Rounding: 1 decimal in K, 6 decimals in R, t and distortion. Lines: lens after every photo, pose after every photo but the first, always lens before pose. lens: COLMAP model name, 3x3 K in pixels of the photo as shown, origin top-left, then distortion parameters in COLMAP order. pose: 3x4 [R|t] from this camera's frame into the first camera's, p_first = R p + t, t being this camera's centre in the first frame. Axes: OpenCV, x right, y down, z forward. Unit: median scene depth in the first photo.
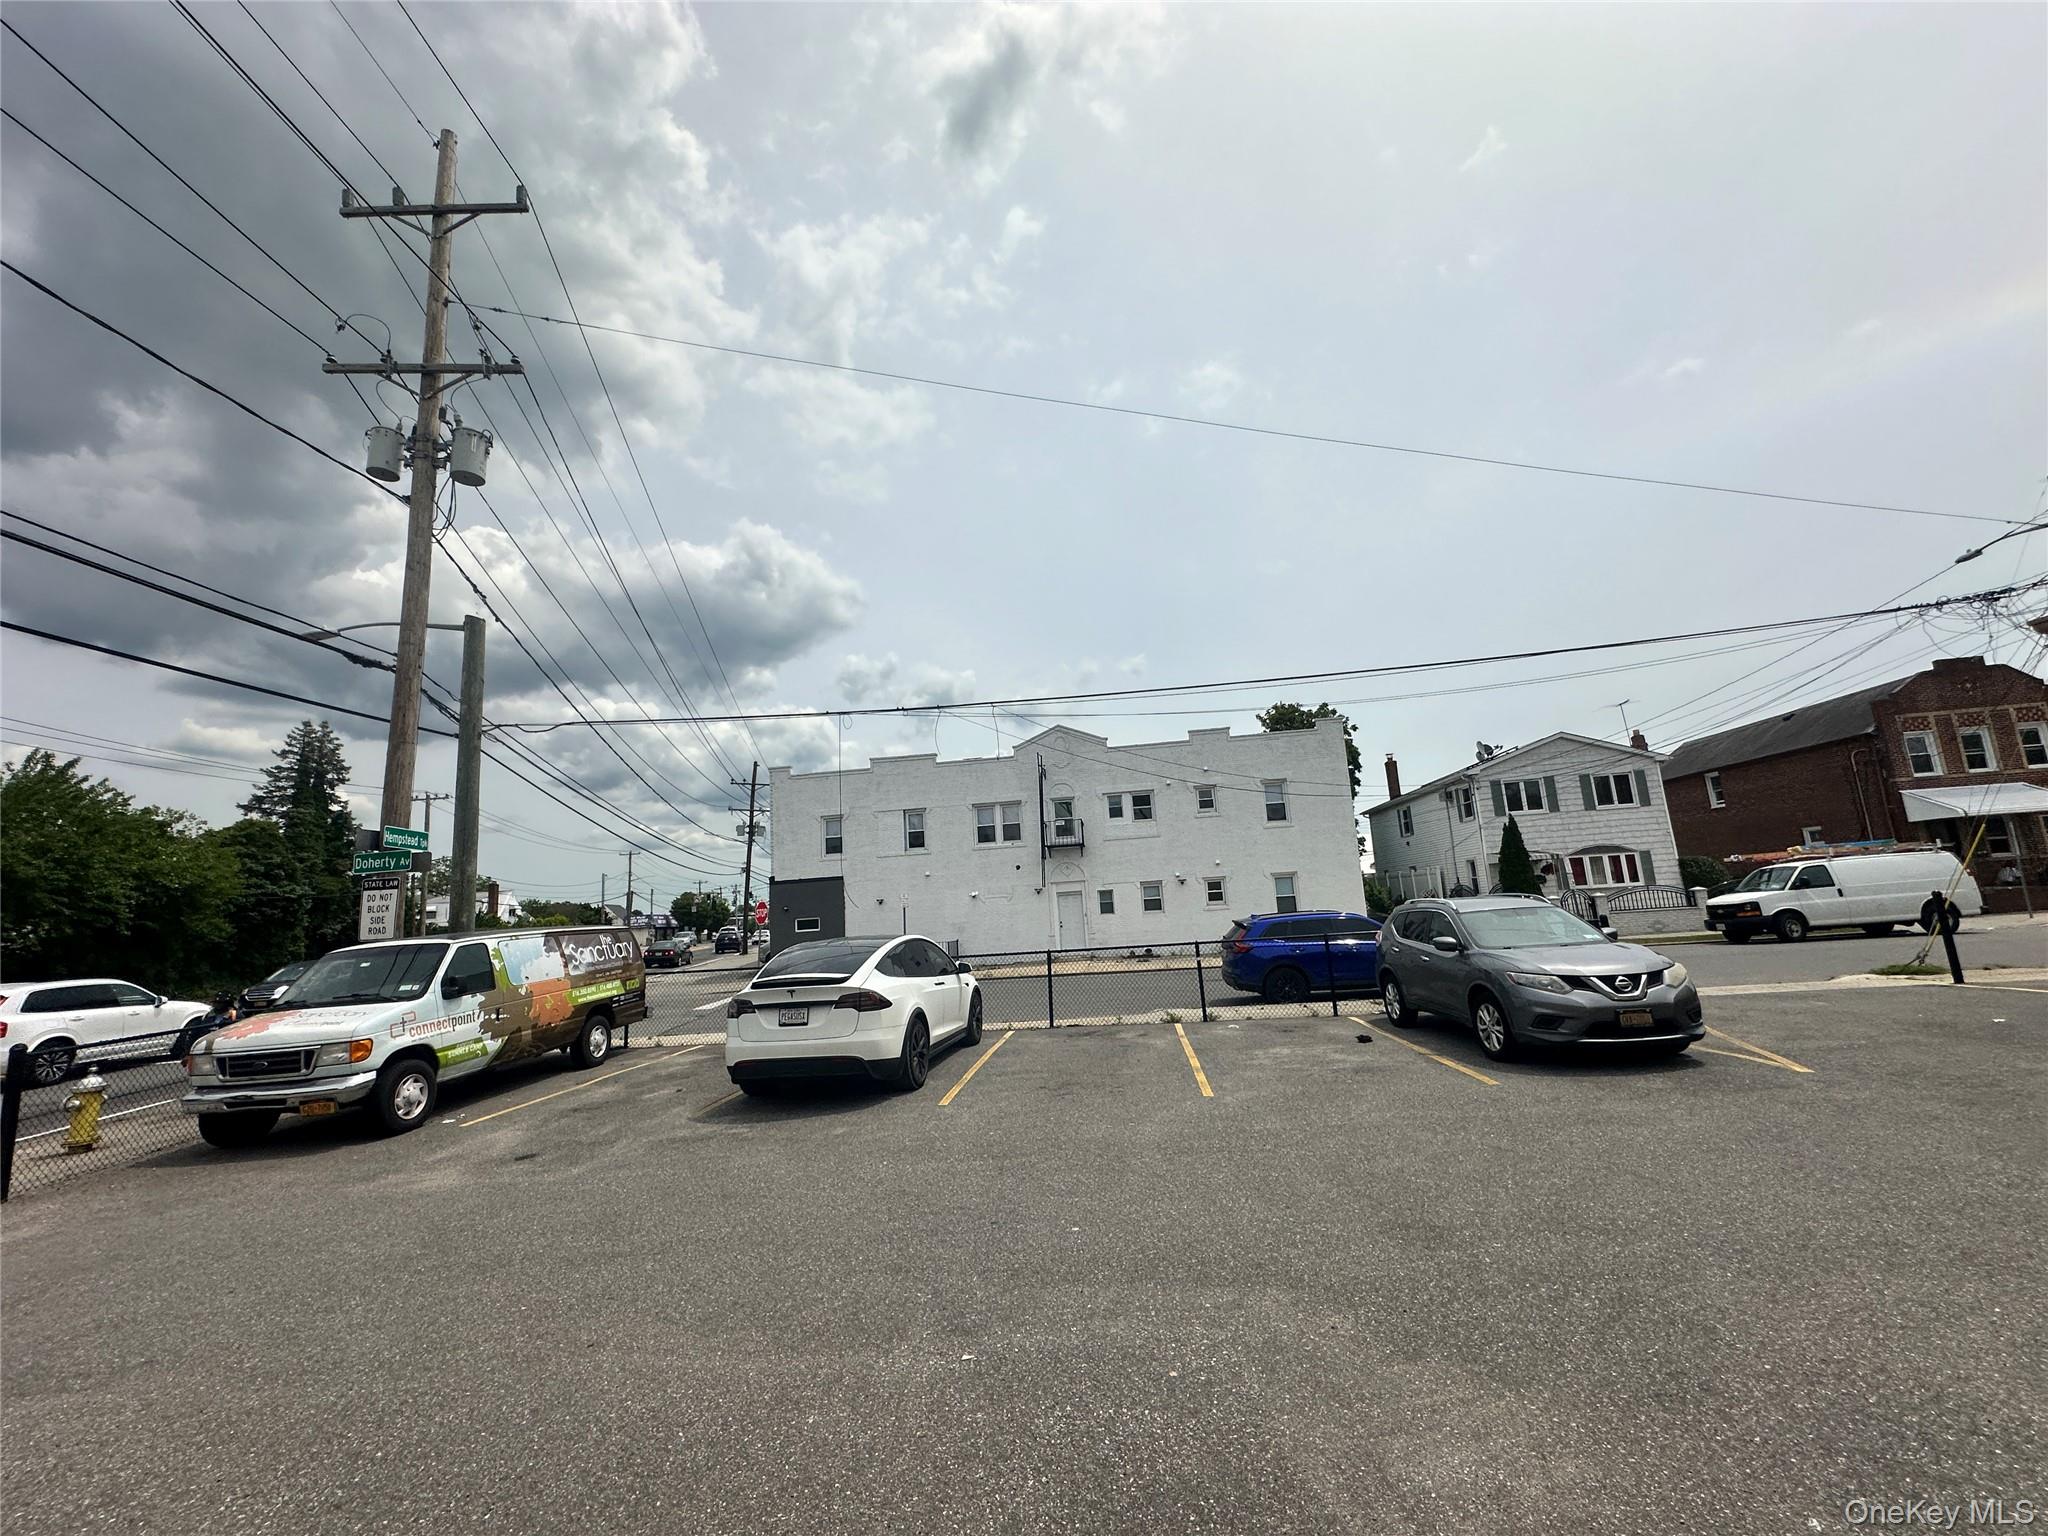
lens RADIAL K [[807.3, 0, 1024.0], [0, 807.3, 768.0], [0, 0, 1]] dist [-0.001118, -0.000427]
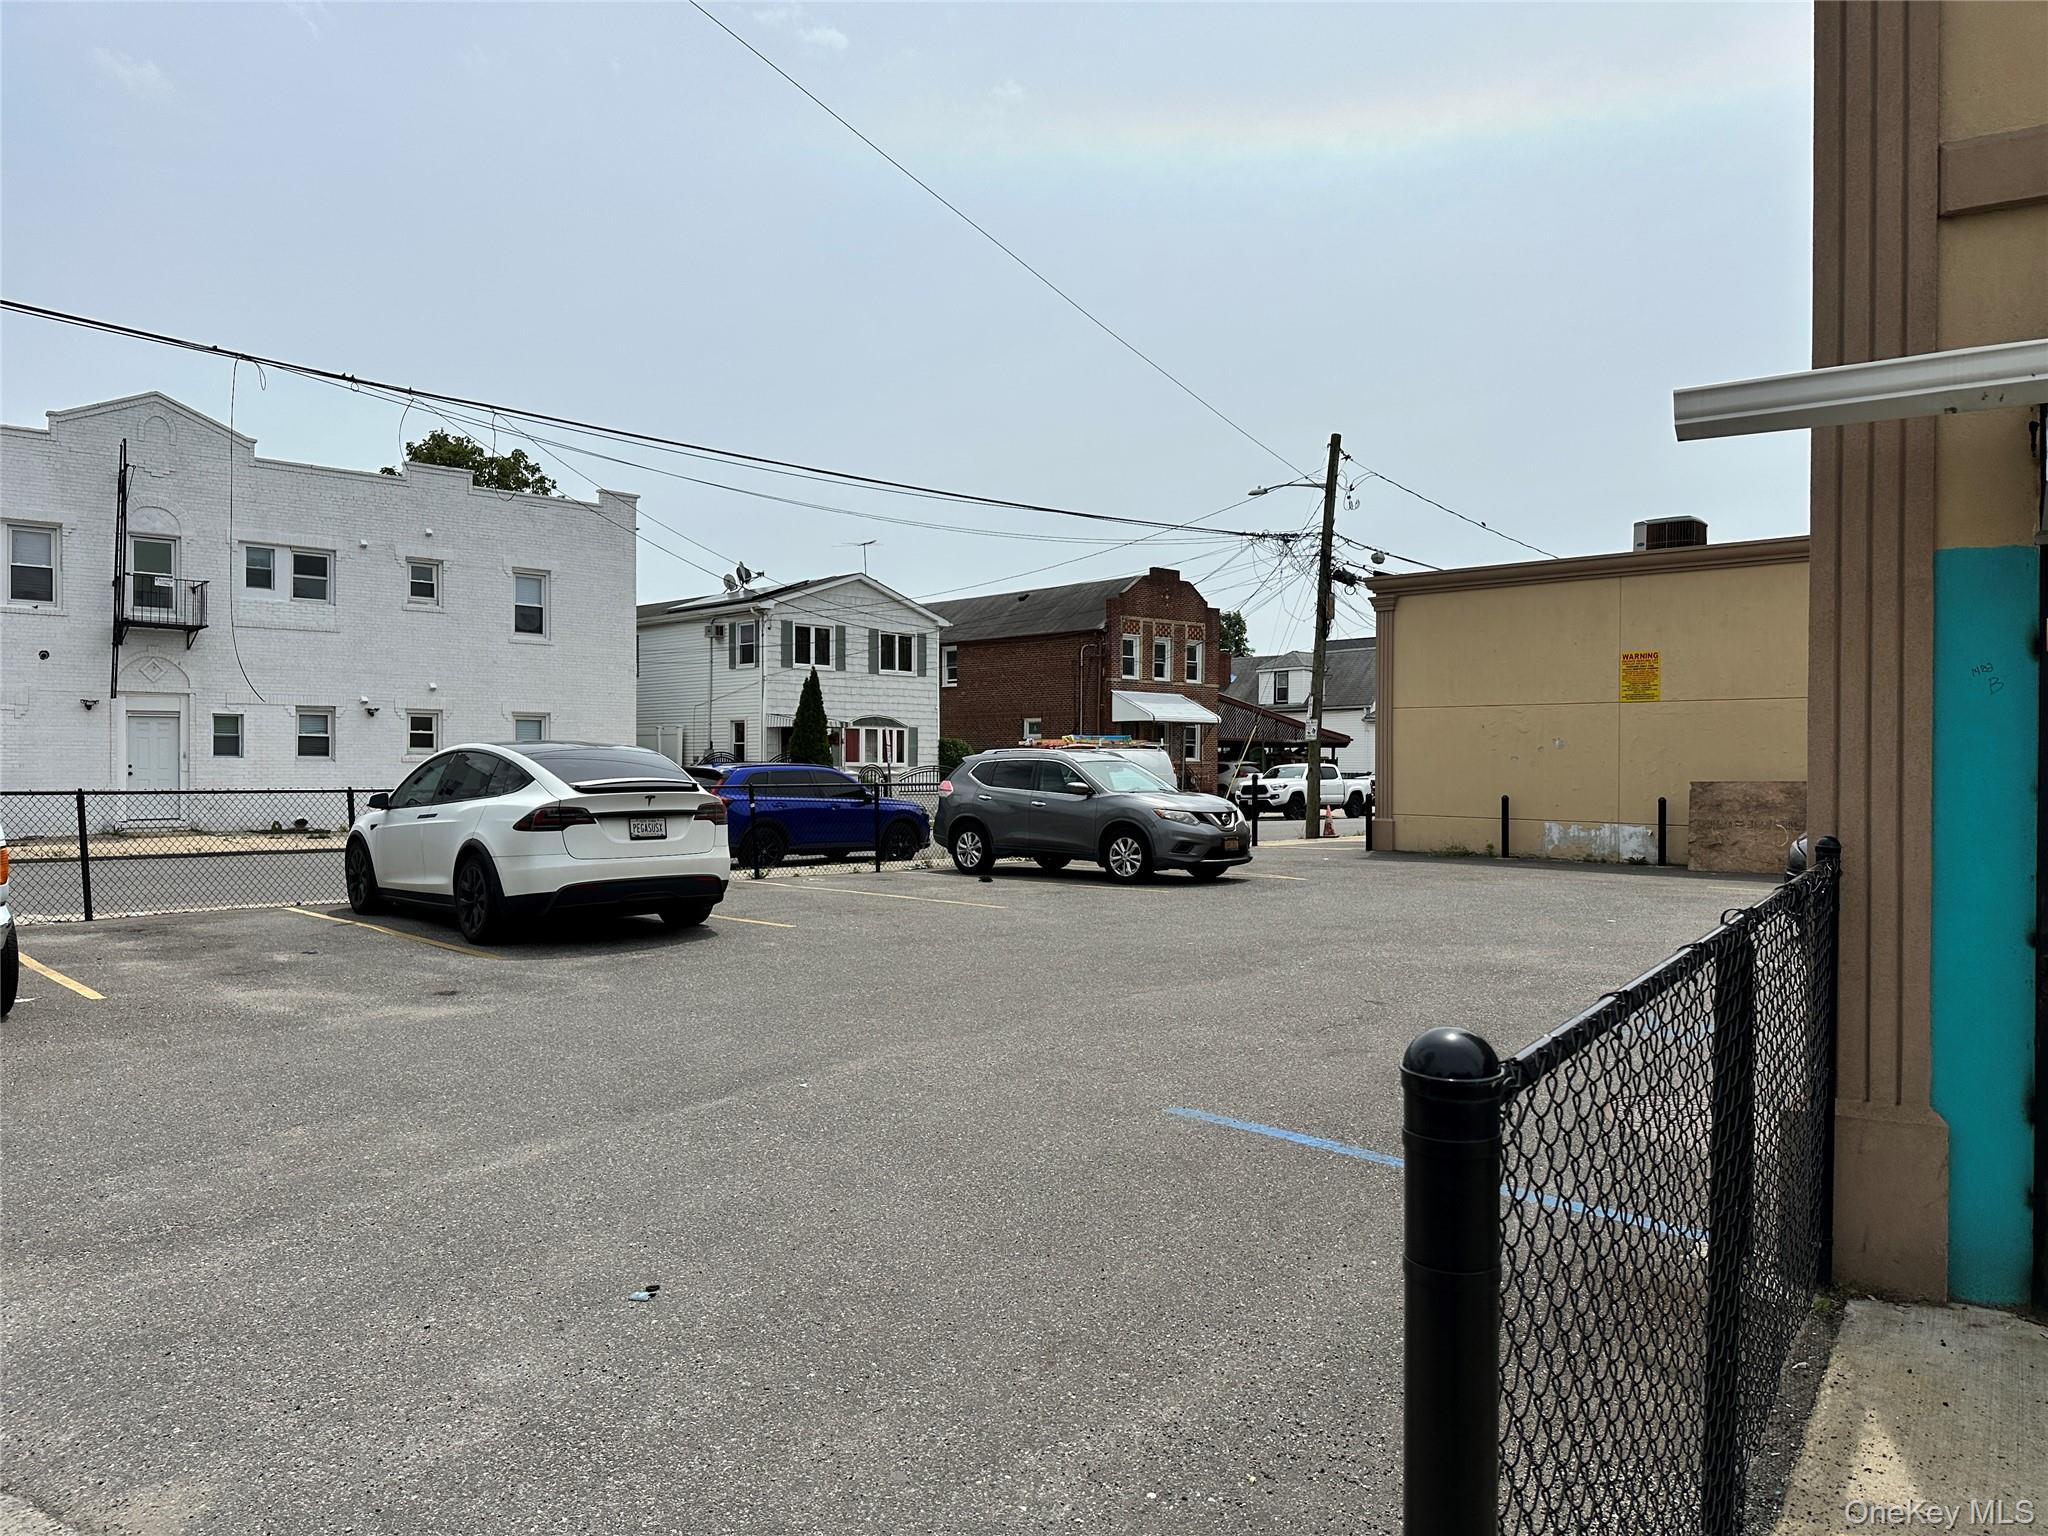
lens RADIAL K [[1443.7, 0, 1024.0], [0, 1443.7, 768.0], [0, 0, 1]] dist [0.025732, -0.003957]
pose [[0.620423, 0.063427, 0.781698, -0.347397], [-0.179171, 0.981828, 0.062541, 0.027100], [-0.763526, -0.178860, 0.620513, -0.049199]]
